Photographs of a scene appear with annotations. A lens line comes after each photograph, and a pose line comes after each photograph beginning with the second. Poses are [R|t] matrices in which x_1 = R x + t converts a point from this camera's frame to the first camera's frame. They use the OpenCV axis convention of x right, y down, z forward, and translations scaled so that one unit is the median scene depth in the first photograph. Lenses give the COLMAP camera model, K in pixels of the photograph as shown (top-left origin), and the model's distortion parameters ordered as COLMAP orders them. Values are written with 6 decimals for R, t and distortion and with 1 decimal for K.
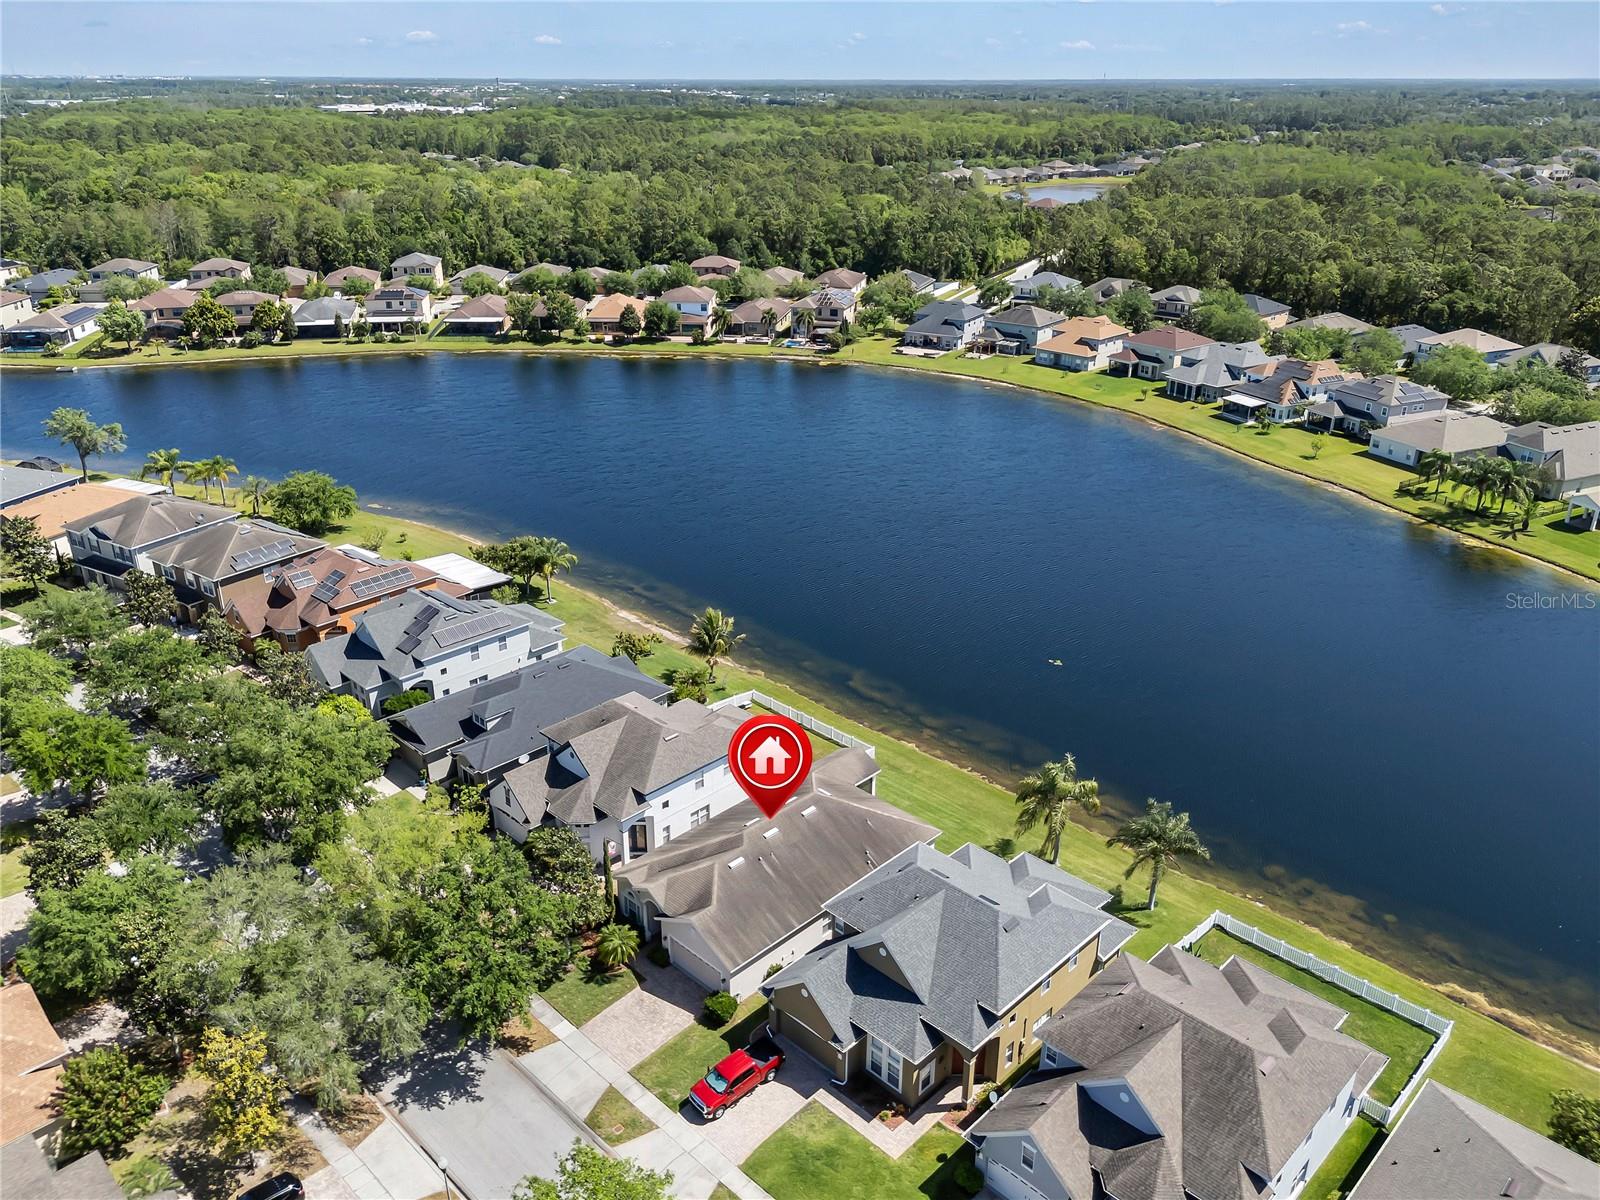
lens RADIAL K [[1200.4, 0, 812.7], [0, 1200.4, 605.9], [0, 0, 1]] dist [0.062193, -0.072021]
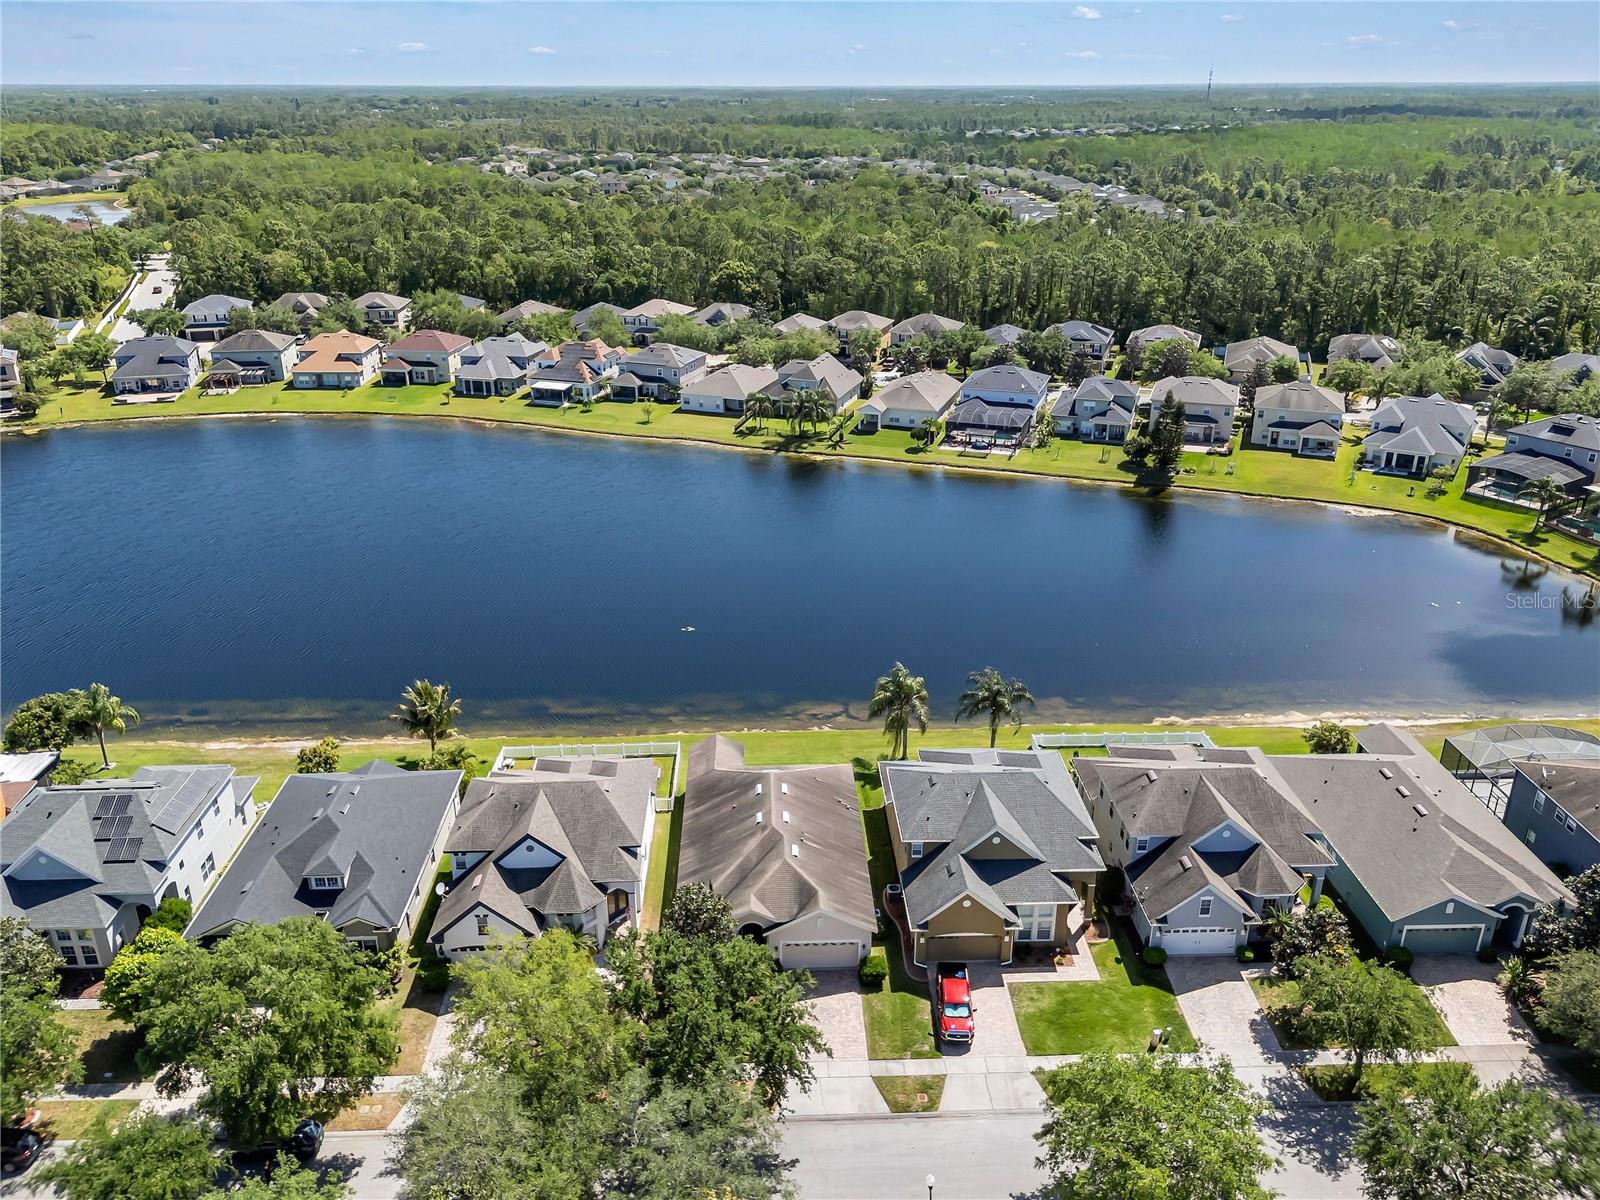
lens RADIAL K [[1200.4, 0, 812.7], [0, 1200.4, 605.9], [0, 0, 1]] dist [0.062193, -0.072021]
pose [[0.681576, -0.288786, 0.672352, -0.272926], [0.291734, 0.949889, 0.112256, -0.038048], [-0.671078, 0.119637, 0.731670, 0.087202]]
